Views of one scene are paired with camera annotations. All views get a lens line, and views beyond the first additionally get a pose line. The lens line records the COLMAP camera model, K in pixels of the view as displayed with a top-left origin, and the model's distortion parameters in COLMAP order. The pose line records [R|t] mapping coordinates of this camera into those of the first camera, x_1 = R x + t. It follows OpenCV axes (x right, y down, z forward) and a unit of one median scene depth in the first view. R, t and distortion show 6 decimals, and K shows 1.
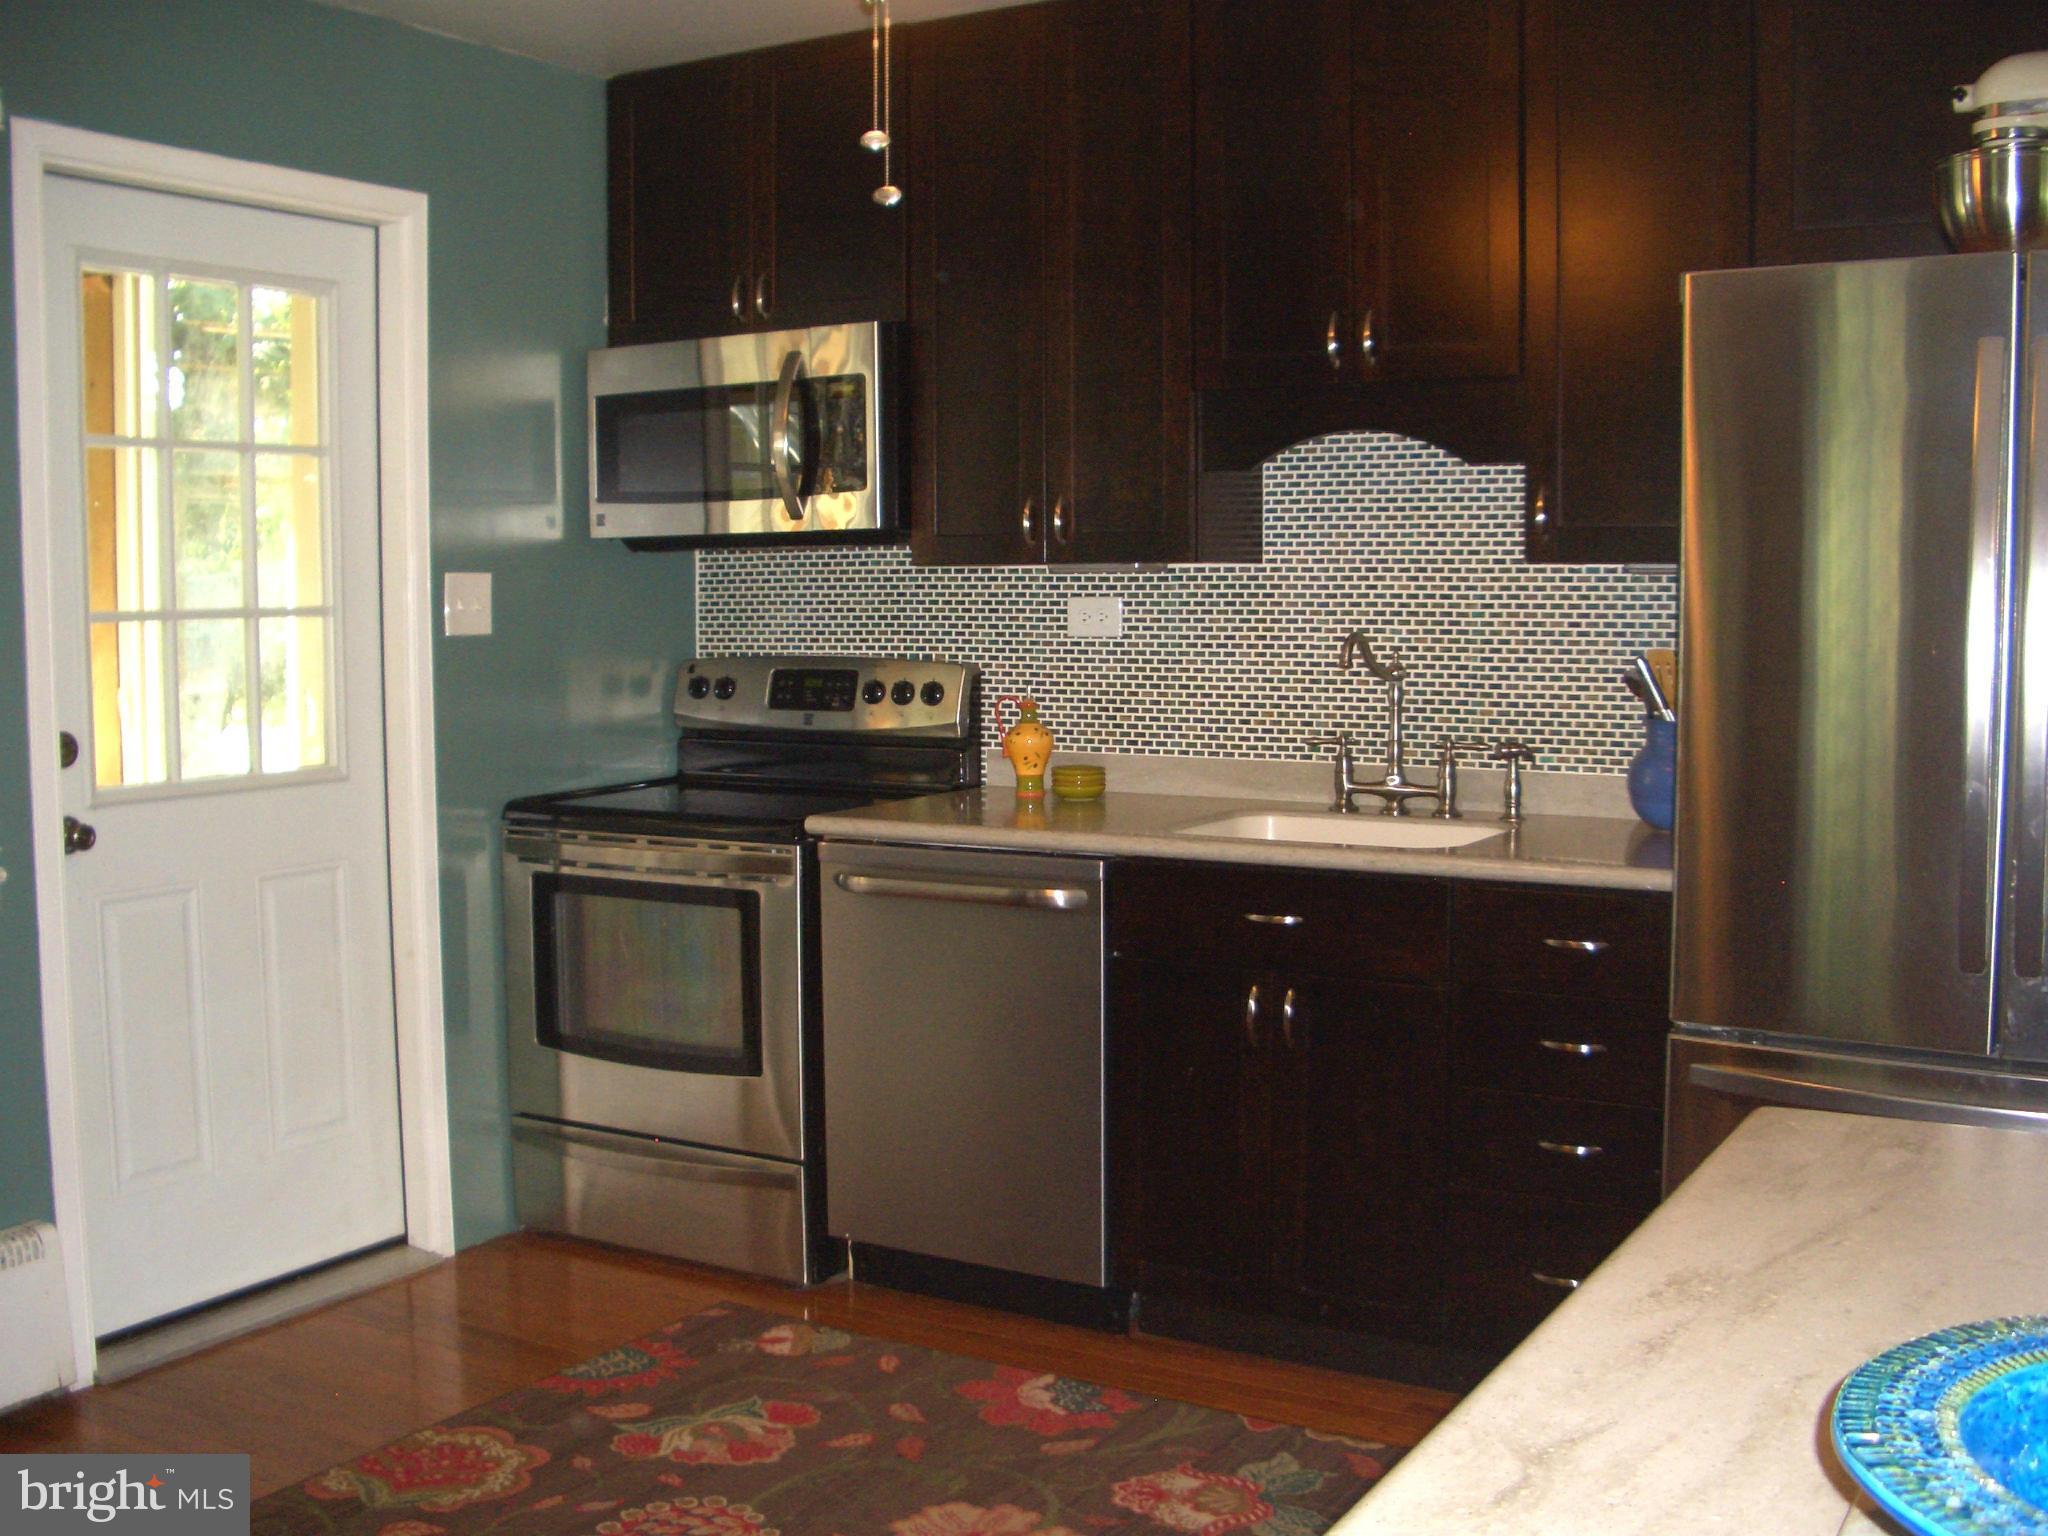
lens RADIAL K [[2145.8, 0, 1024.0], [0, 2145.8, 768.0], [0, 0, 1]] dist [-0.170351, 0.033161]
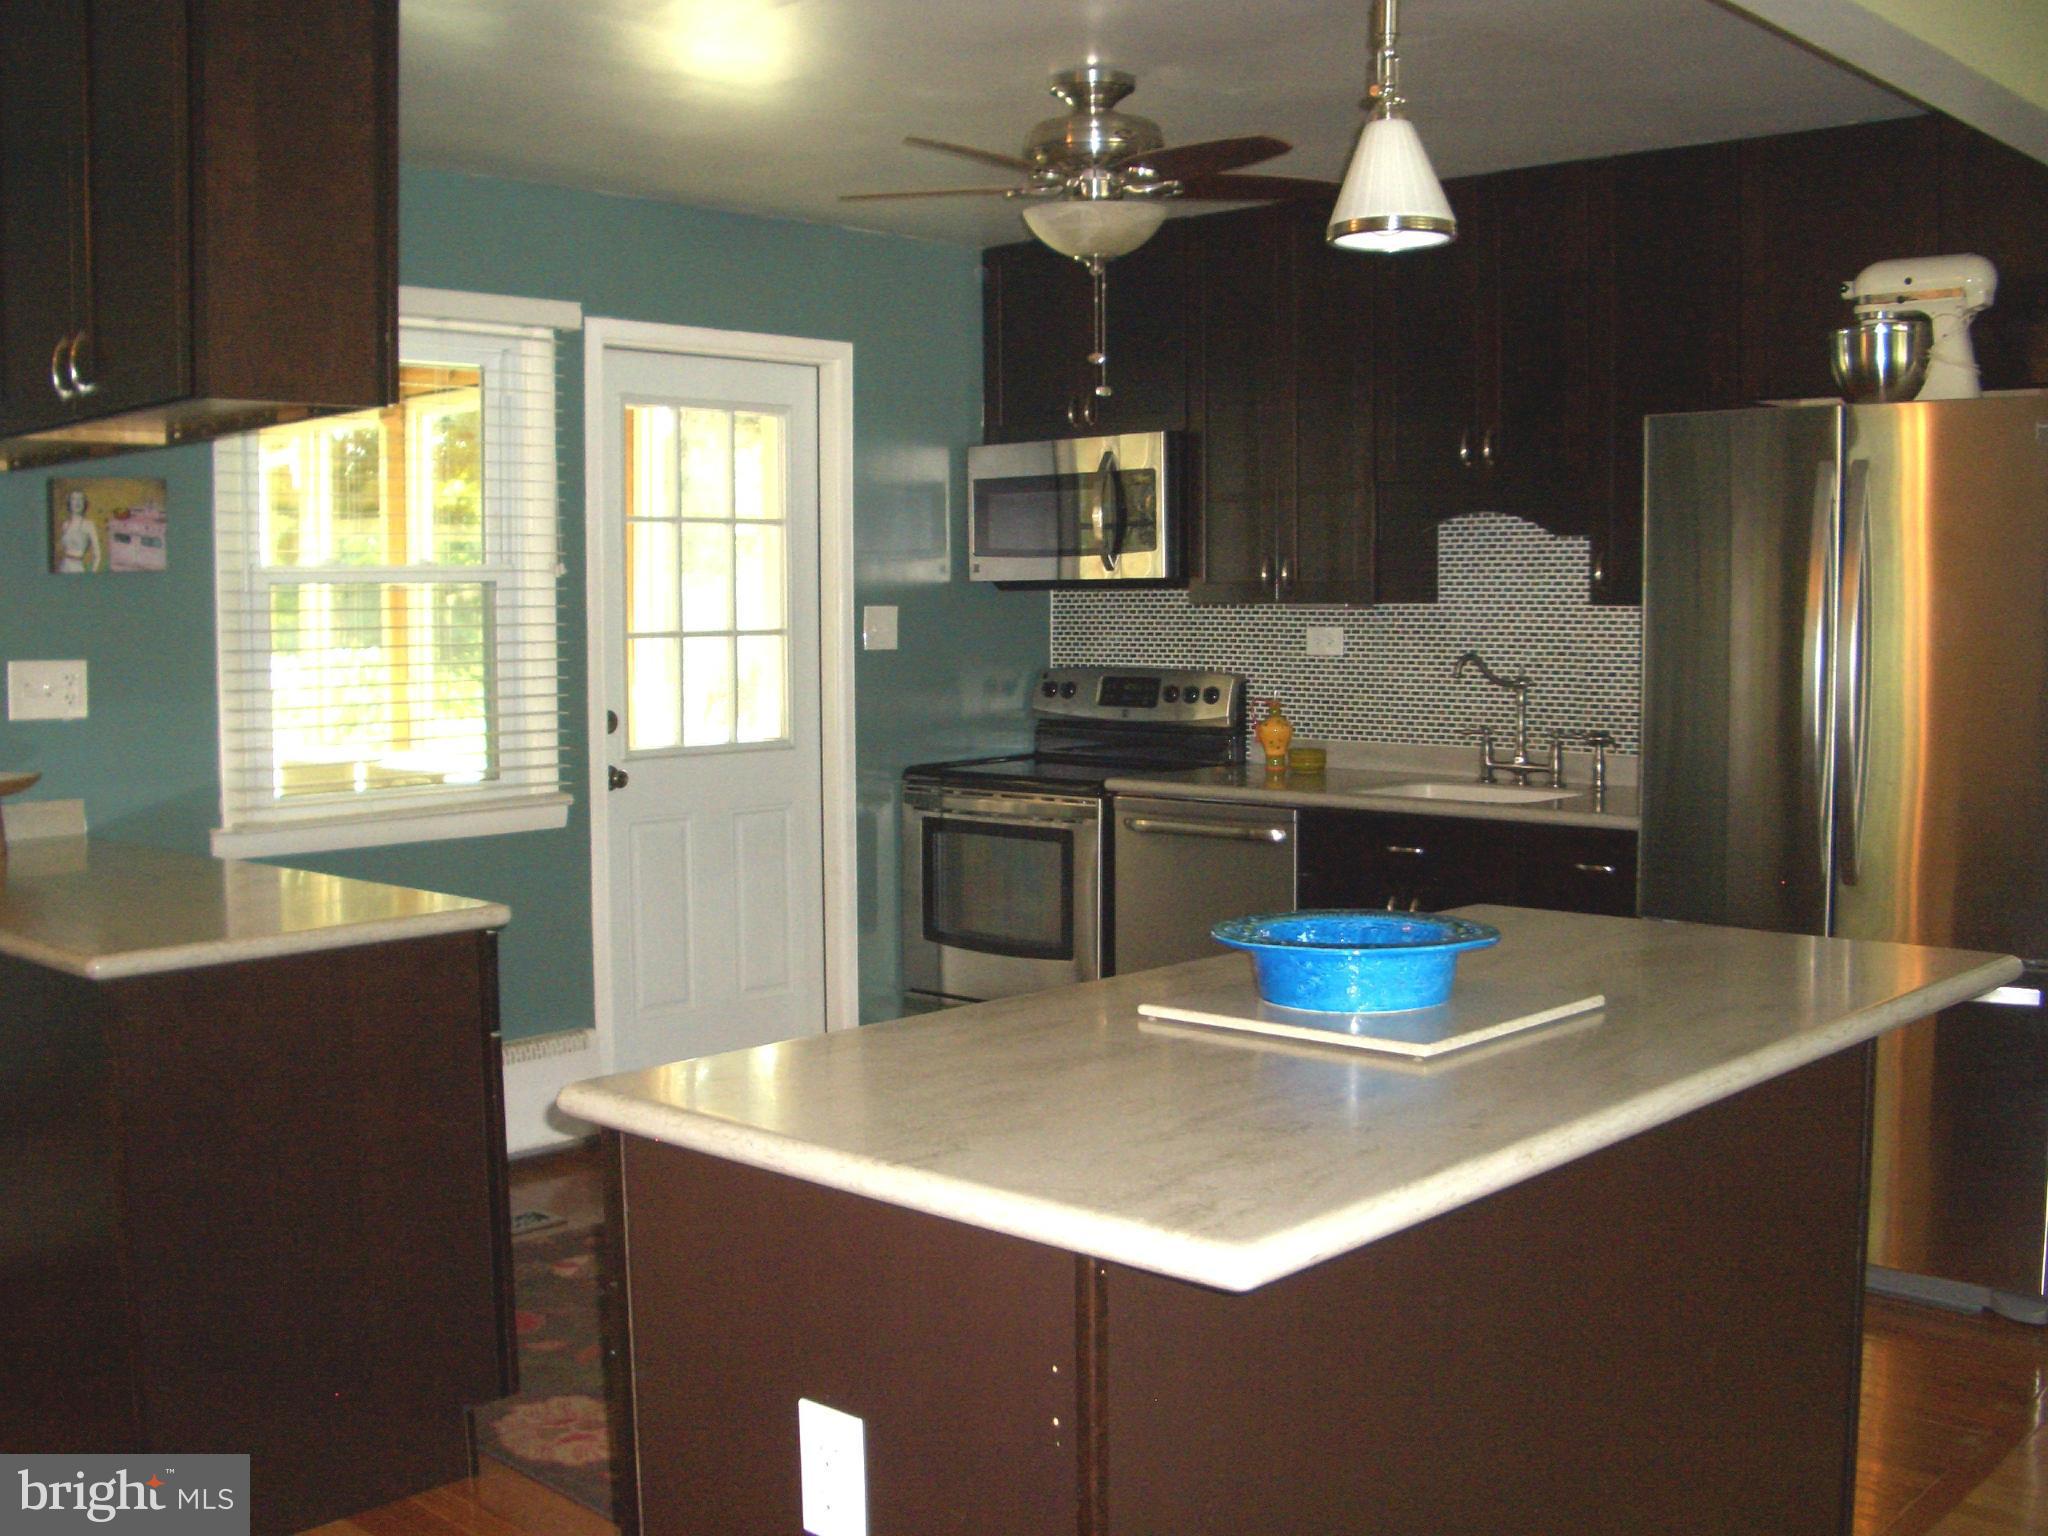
lens RADIAL K [[2145.8, 0, 1024.0], [0, 2145.8, 768.0], [0, 0, 1]] dist [-0.170351, 0.033161]
pose [[0.977188, 0.018655, -0.211557, 0.141424], [-0.020237, 0.999781, -0.005317, 0.023330], [0.211412, 0.009477, 0.977351, -0.397738]]
